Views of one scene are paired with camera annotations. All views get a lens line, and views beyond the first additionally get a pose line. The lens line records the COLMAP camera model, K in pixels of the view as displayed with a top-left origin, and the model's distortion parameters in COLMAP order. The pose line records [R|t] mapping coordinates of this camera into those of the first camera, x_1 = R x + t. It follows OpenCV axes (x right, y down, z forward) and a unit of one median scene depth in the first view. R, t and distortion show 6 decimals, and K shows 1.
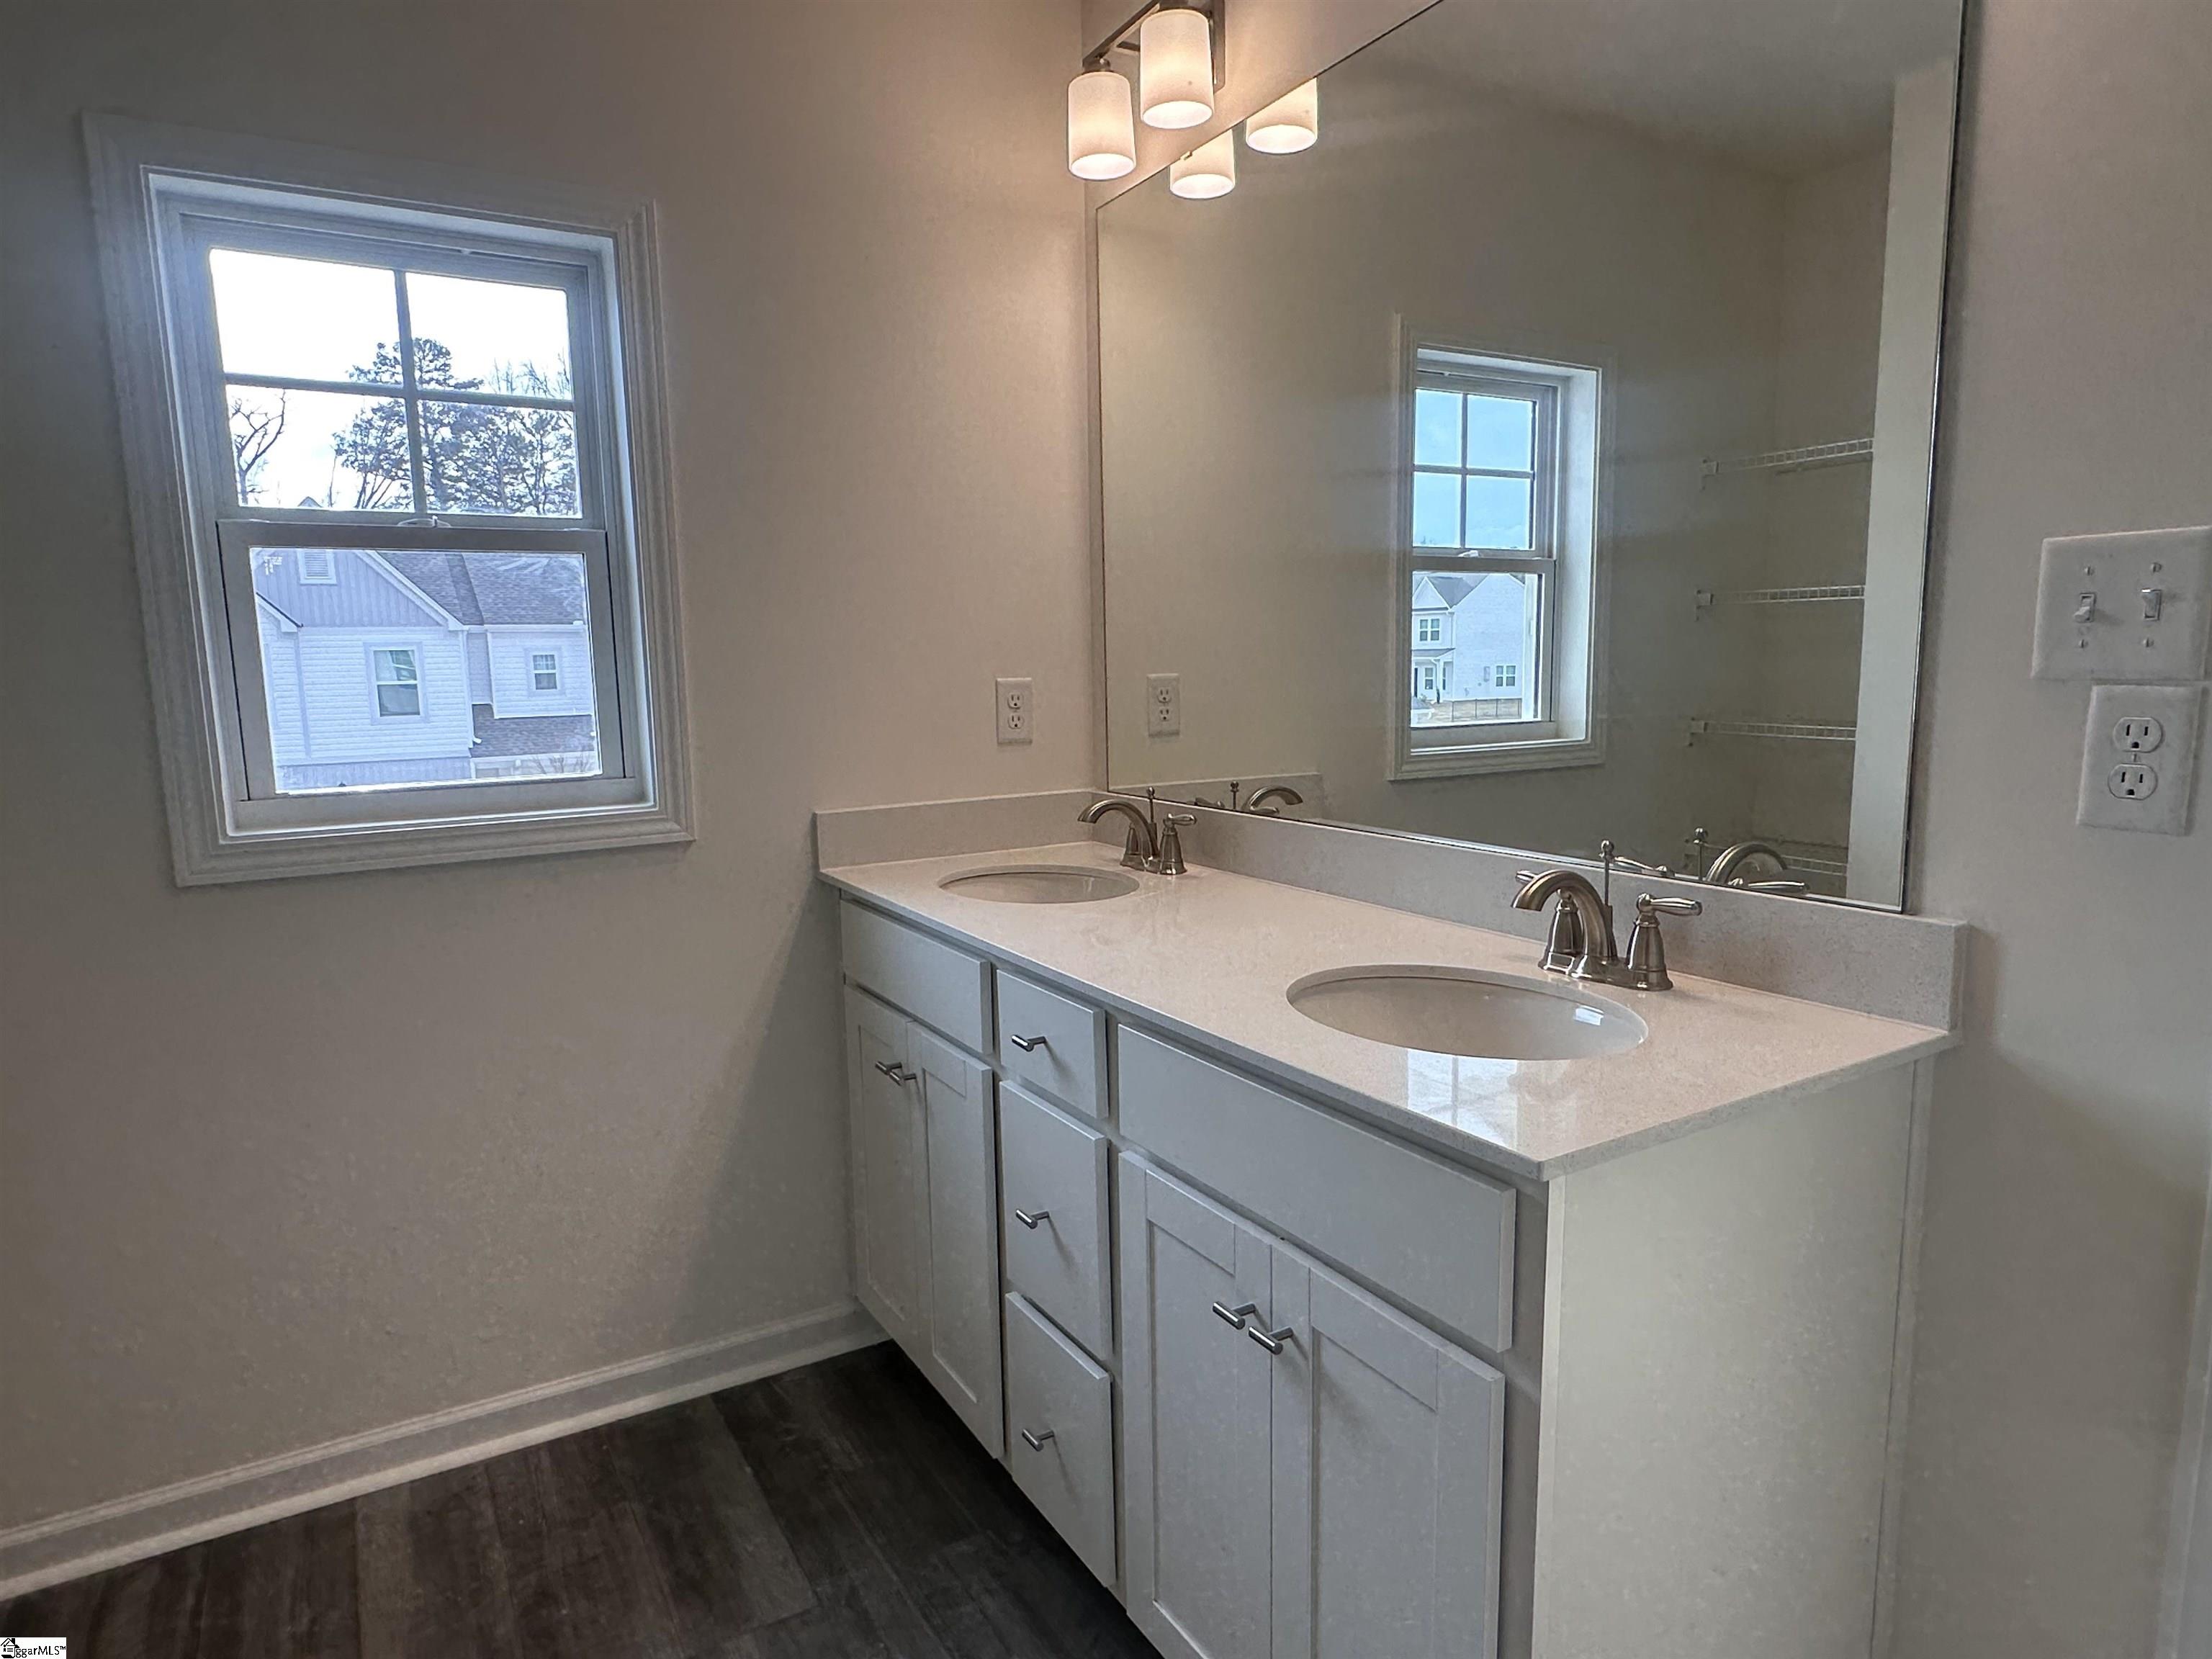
lens RADIAL K [[1296.1, 0, 1103.5], [0, 1296.1, 843.4], [0, 0, 1]] dist [-0.002575, 0.000430]
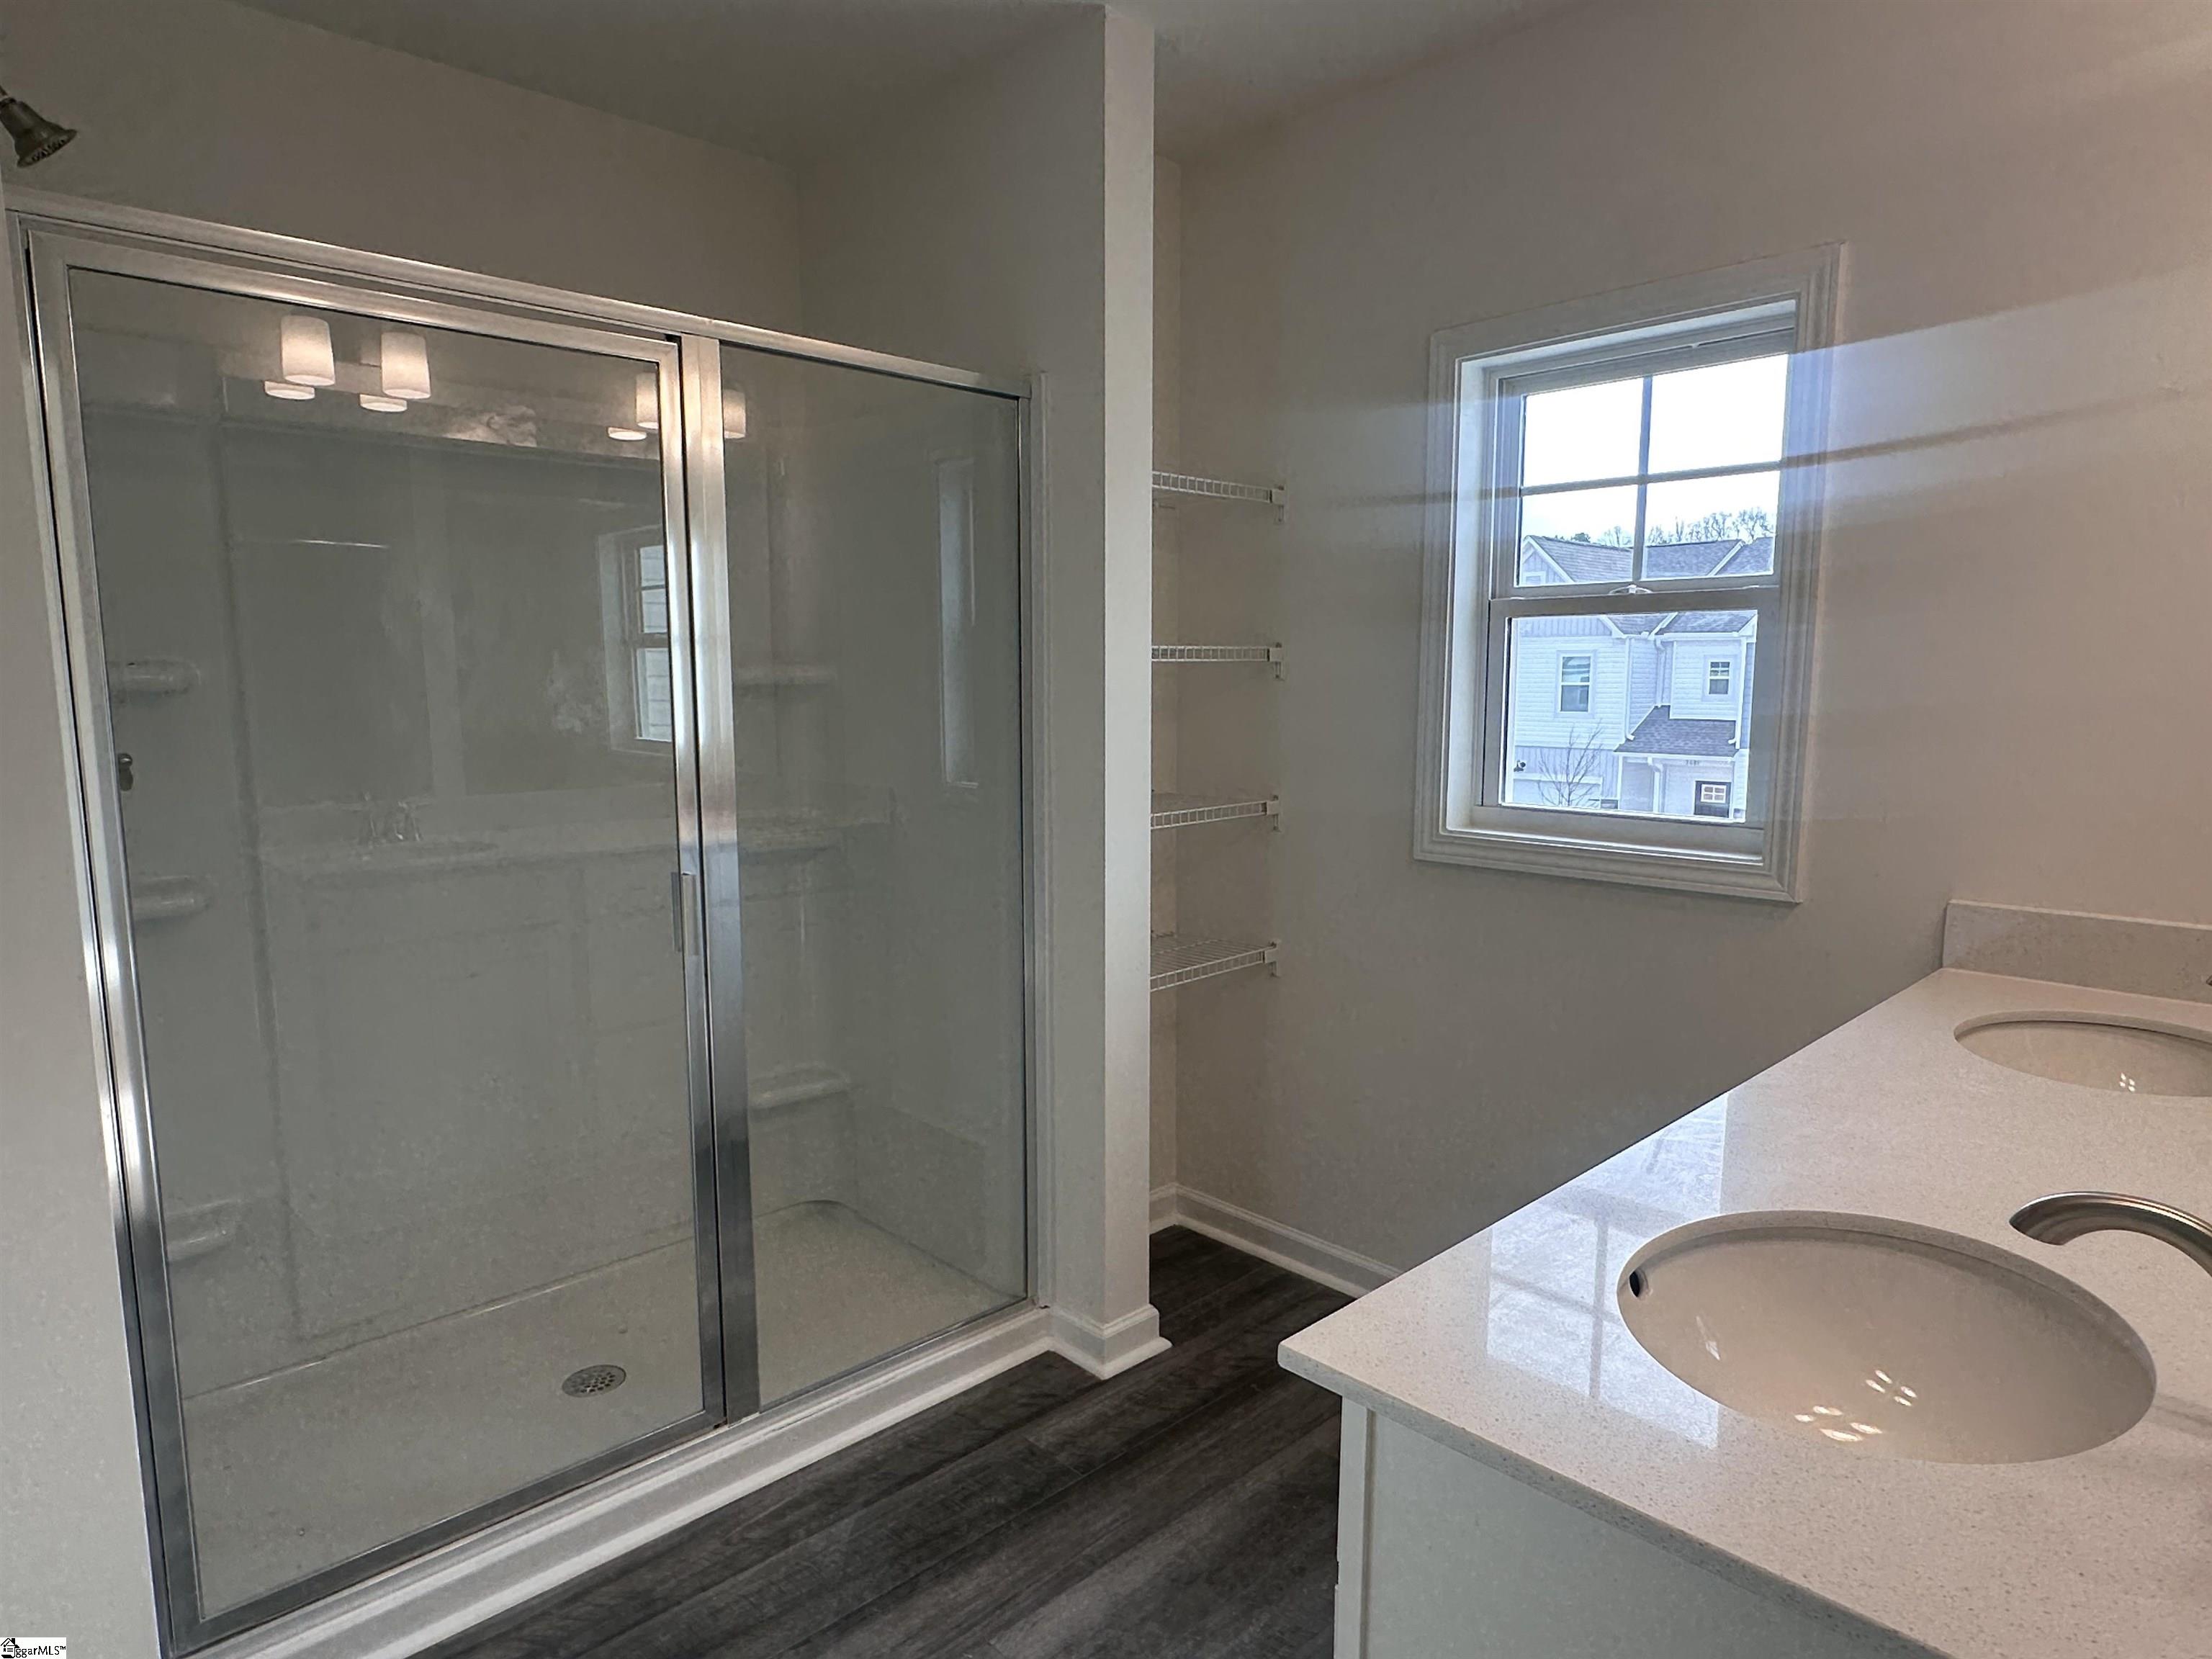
lens RADIAL K [[1296.1, 0, 1103.5], [0, 1296.1, 843.4], [0, 0, 1]] dist [-0.002575, 0.000430]
pose [[0.217886, 0.128078, -0.967534, 0.537038], [-0.164134, 0.982041, 0.093036, -0.055416], [0.962074, 0.138534, 0.234995, 0.309097]]
